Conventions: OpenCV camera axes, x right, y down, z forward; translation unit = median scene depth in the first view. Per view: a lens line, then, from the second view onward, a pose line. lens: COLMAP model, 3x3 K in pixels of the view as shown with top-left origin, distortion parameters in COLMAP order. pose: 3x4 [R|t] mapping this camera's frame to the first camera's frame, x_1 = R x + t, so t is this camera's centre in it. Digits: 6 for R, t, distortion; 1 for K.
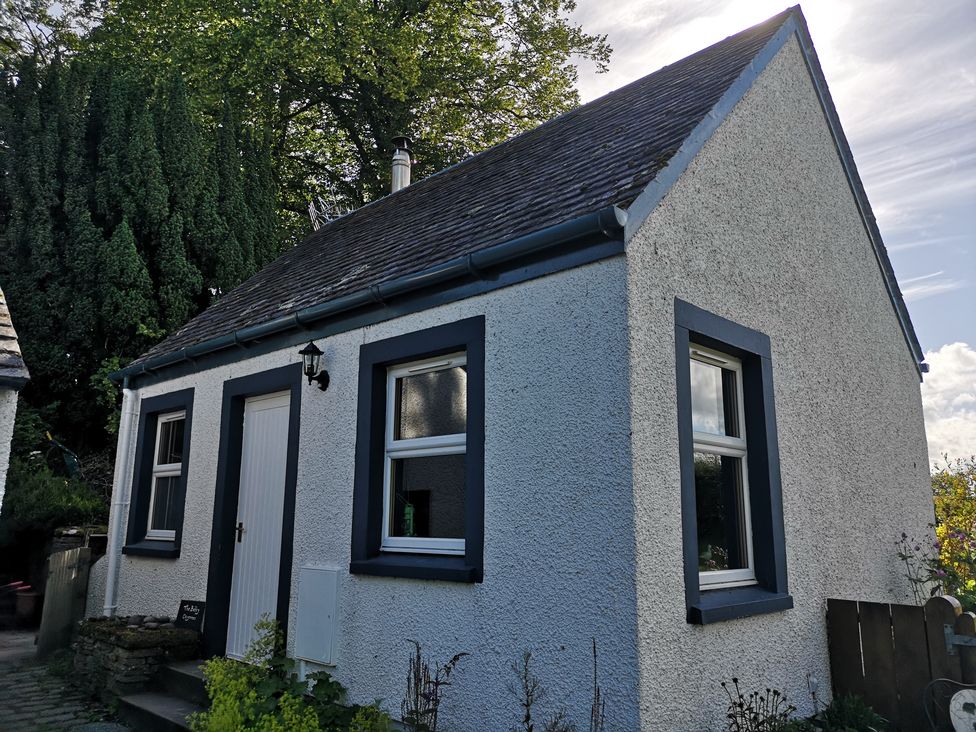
lens RADIAL K [[762.5, 0, 485.6], [0, 762.5, 365.1], [0, 0, 1]] dist [0.091698, -0.169003]
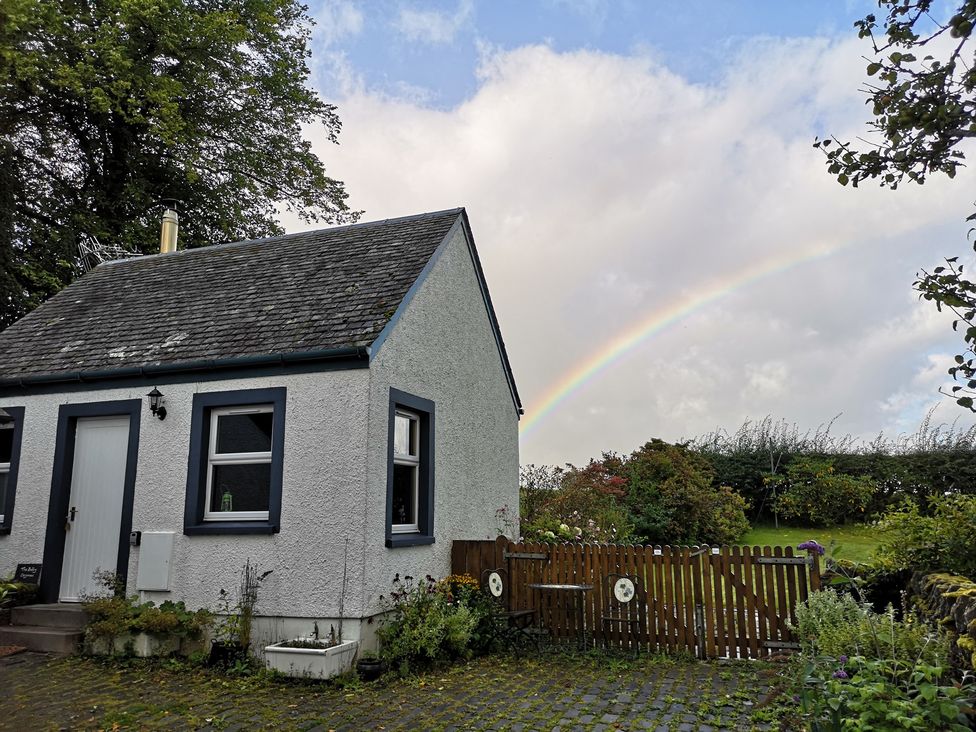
lens RADIAL K [[757.7, 0, 488.0], [0, 757.7, 366.0], [0, 0, 1]] dist [0.104596, -0.105586]
pose [[0.916796, 0.064784, 0.394066, -0.252703], [-0.068424, 0.997645, -0.004822, -0.126207], [-0.393450, -0.022543, 0.919069, -0.766220]]
